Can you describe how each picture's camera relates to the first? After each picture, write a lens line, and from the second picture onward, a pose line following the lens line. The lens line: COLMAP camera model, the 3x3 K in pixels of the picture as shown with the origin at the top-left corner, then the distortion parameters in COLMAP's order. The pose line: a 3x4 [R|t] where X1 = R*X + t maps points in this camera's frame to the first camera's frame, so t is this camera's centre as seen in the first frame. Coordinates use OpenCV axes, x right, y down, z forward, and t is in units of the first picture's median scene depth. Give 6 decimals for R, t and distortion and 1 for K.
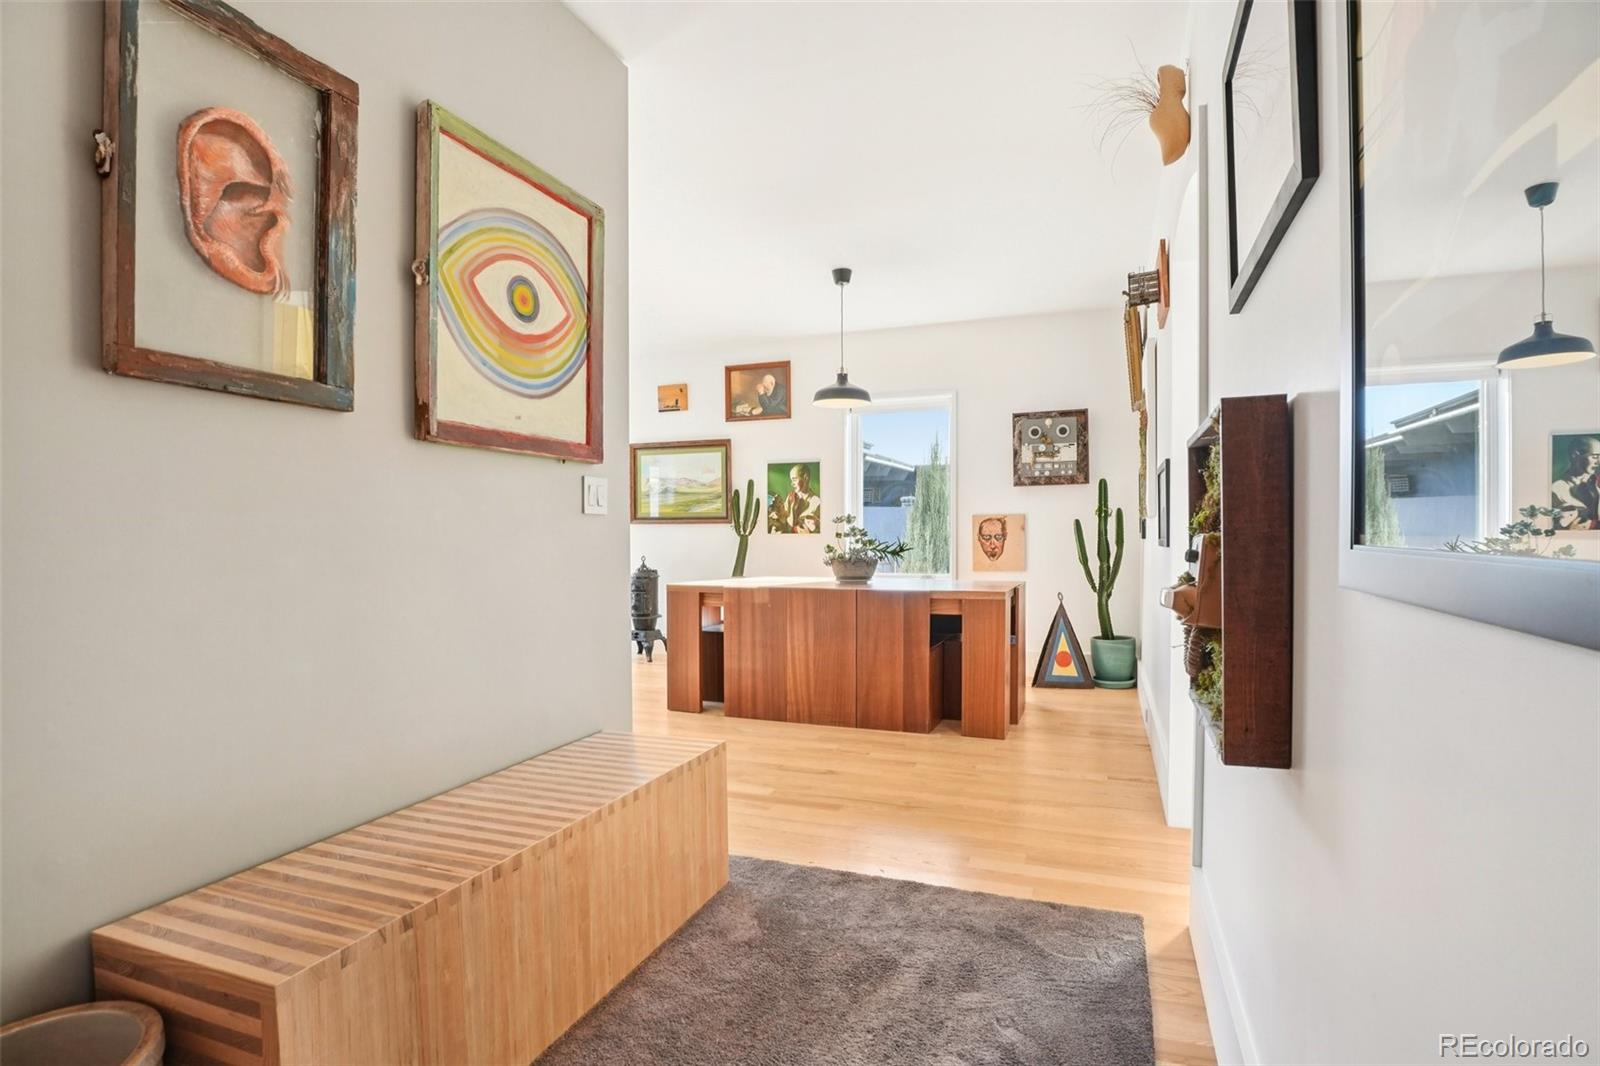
lens RADIAL K [[788.0, 0, 787.2], [0, 788.0, 561.9], [0, 0, 1]] dist [-0.038950, 0.008806]
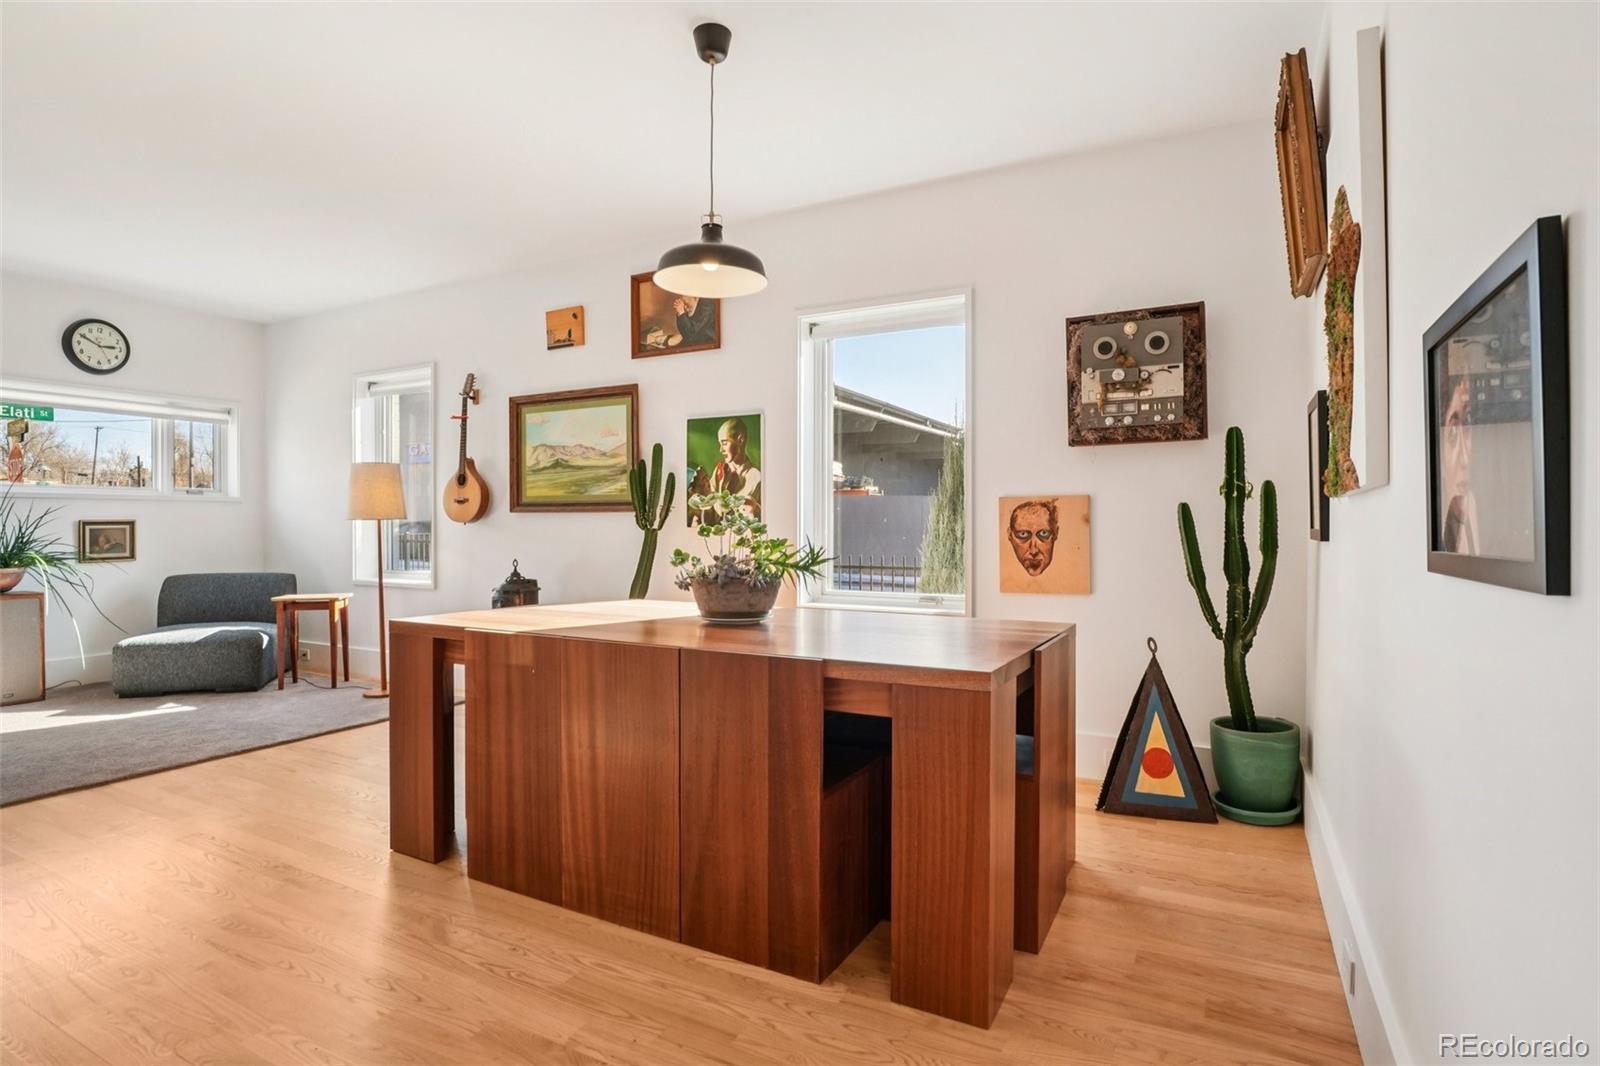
lens RADIAL K [[788.0, 0, 801.2], [0, 788.0, 538.3], [0, 0, 1]] dist [-0.038950, 0.008806]
pose [[0.993243, 0.005451, -0.115927, 0.147001], [-0.007879, 0.999759, -0.020502, -0.014460], [0.115787, 0.021277, 0.993046, 0.376215]]
